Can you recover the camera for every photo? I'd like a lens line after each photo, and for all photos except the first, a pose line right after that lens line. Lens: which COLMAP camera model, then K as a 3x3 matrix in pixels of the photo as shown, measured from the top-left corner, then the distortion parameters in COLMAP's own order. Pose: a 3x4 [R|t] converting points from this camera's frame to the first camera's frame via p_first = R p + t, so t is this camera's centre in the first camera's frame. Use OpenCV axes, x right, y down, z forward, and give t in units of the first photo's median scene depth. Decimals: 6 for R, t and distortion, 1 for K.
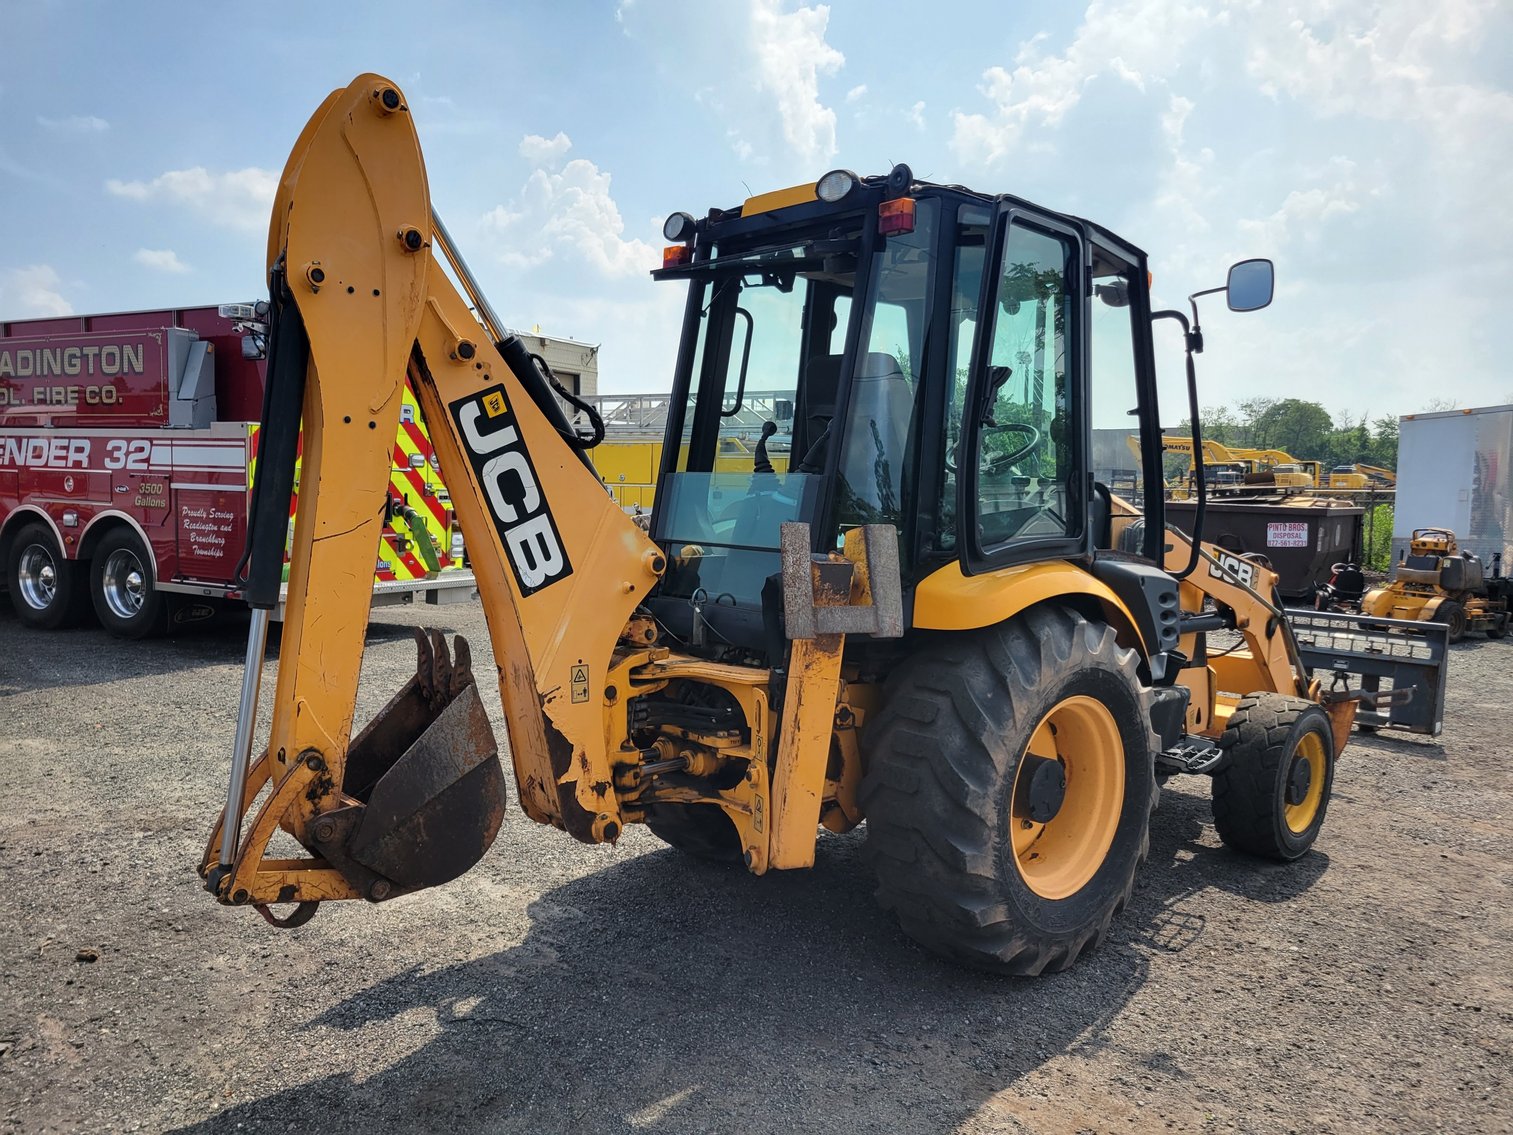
lens RADIAL K [[1148.4, 0, 725.7], [0, 1148.4, 583.9], [0, 0, 1]] dist [0.050661, -0.044305]
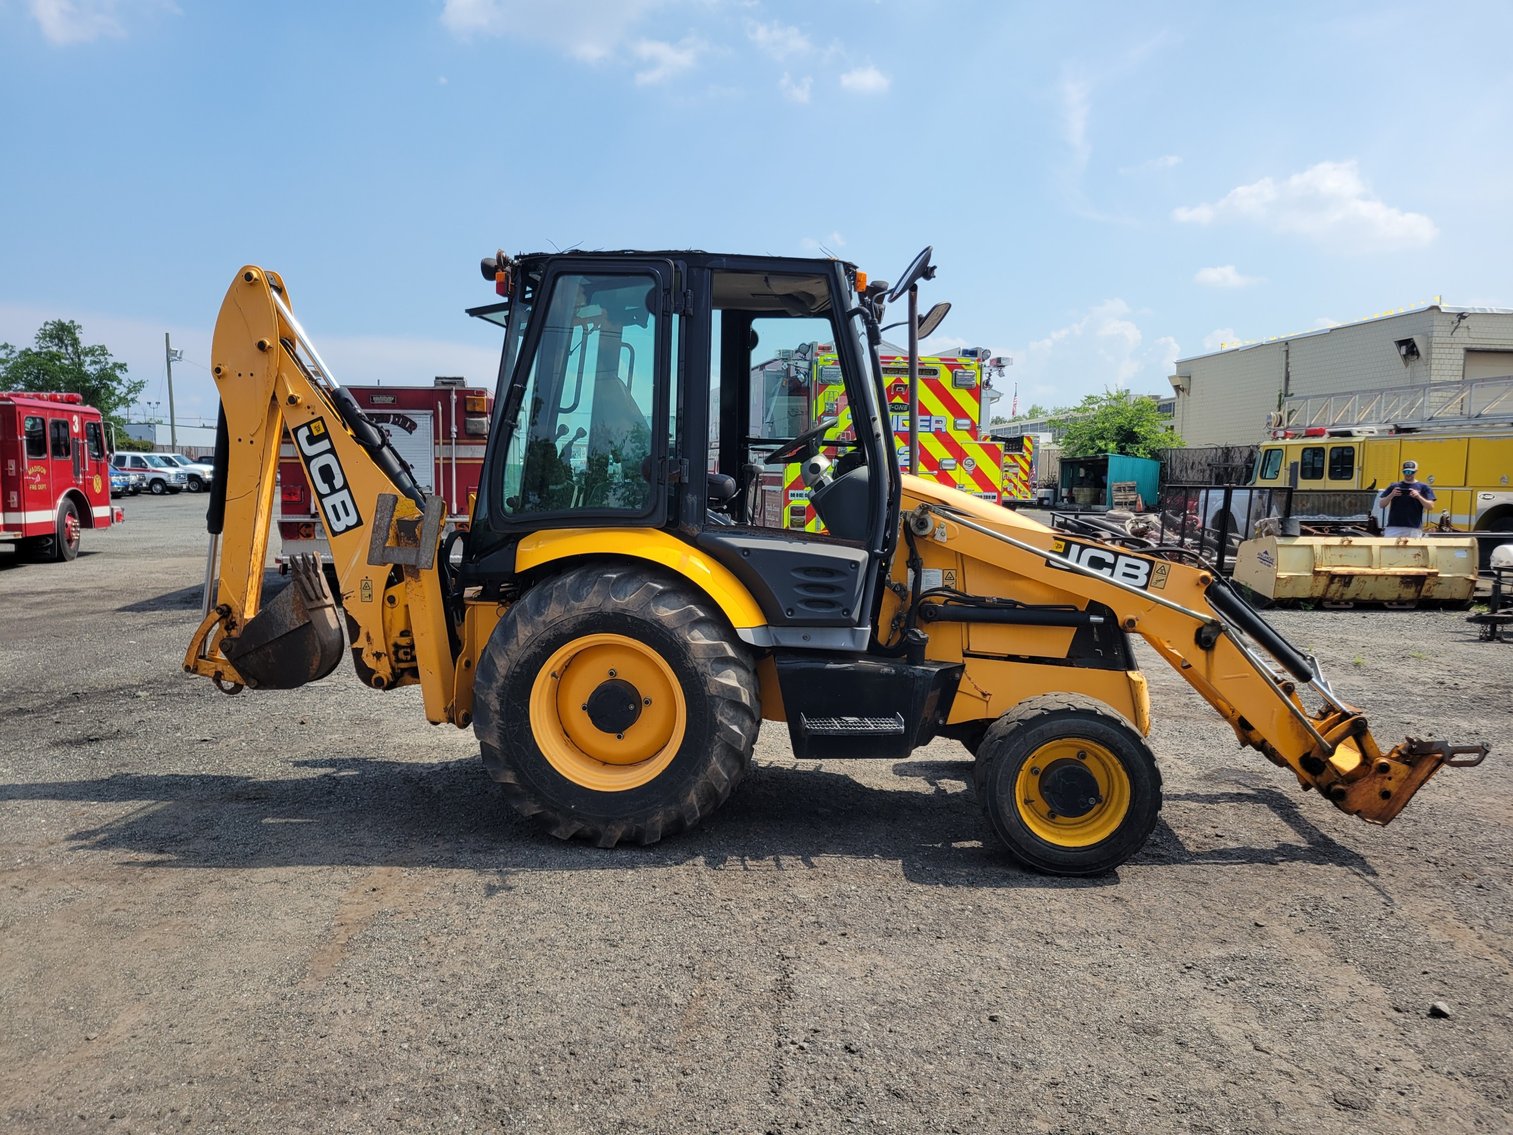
lens RADIAL K [[1148.4, 0, 725.7], [0, 1148.4, 583.9], [0, 0, 1]] dist [0.050661, -0.044305]
pose [[0.656328, 0.057879, -0.752252, 1.523293], [-0.064566, 0.997704, 0.020432, 0.008373], [0.751708, 0.035160, 0.658559, 0.289199]]
